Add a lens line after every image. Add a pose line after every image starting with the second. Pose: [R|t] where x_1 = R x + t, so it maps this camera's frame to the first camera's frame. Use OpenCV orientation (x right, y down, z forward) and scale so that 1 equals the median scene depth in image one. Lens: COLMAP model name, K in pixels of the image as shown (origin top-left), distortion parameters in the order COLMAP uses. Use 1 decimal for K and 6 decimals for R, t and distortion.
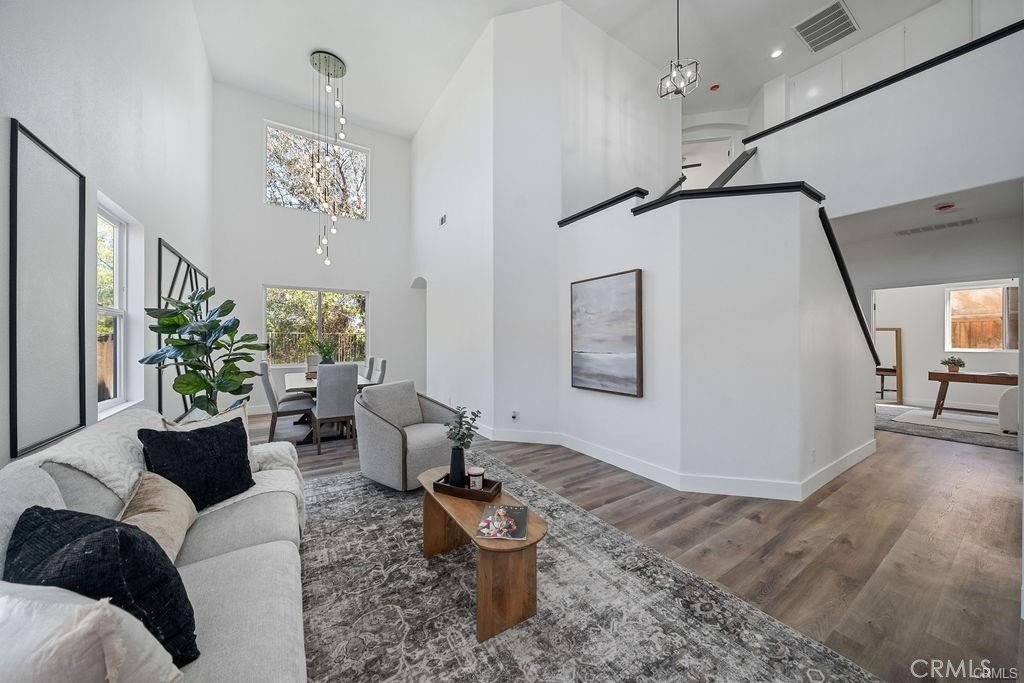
lens RADIAL K [[350.2, 0, 503.6], [0, 350.2, 338.7], [0, 0, 1]] dist [-0.005626, -0.000557]
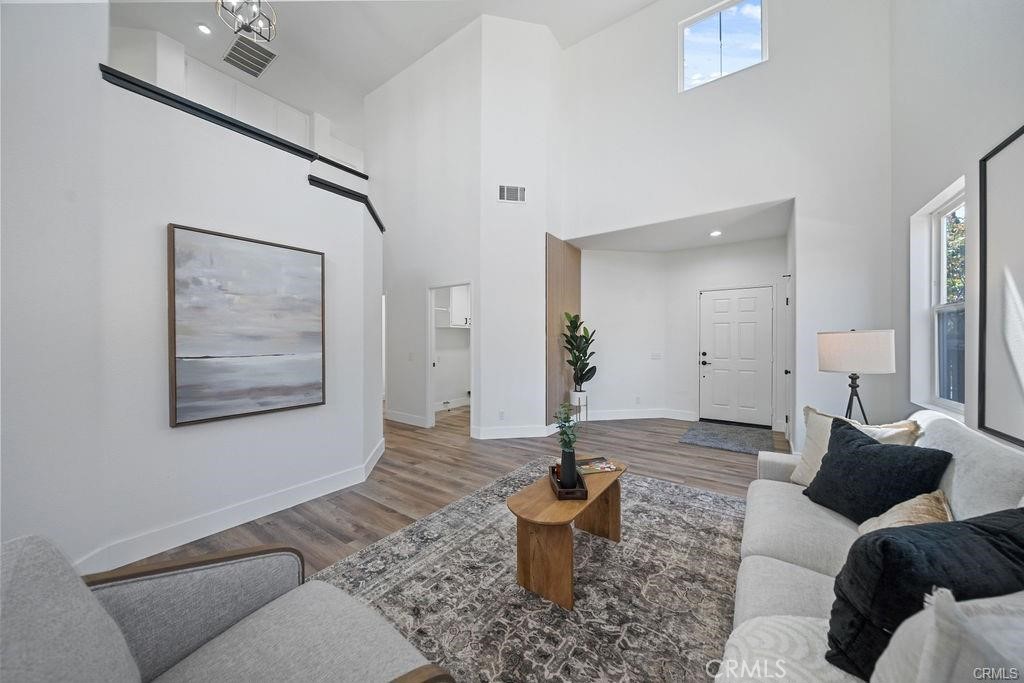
lens RADIAL K [[350.2, 0, 508.1], [0, 350.2, 342.0], [0, 0, 1]] dist [-0.005626, -0.000557]
pose [[-0.378101, -0.002204, 0.925762, -0.679704], [-0.001175, 0.999998, 0.001901, 0.016620], [-0.925764, -0.000369, -0.378102, 1.081987]]
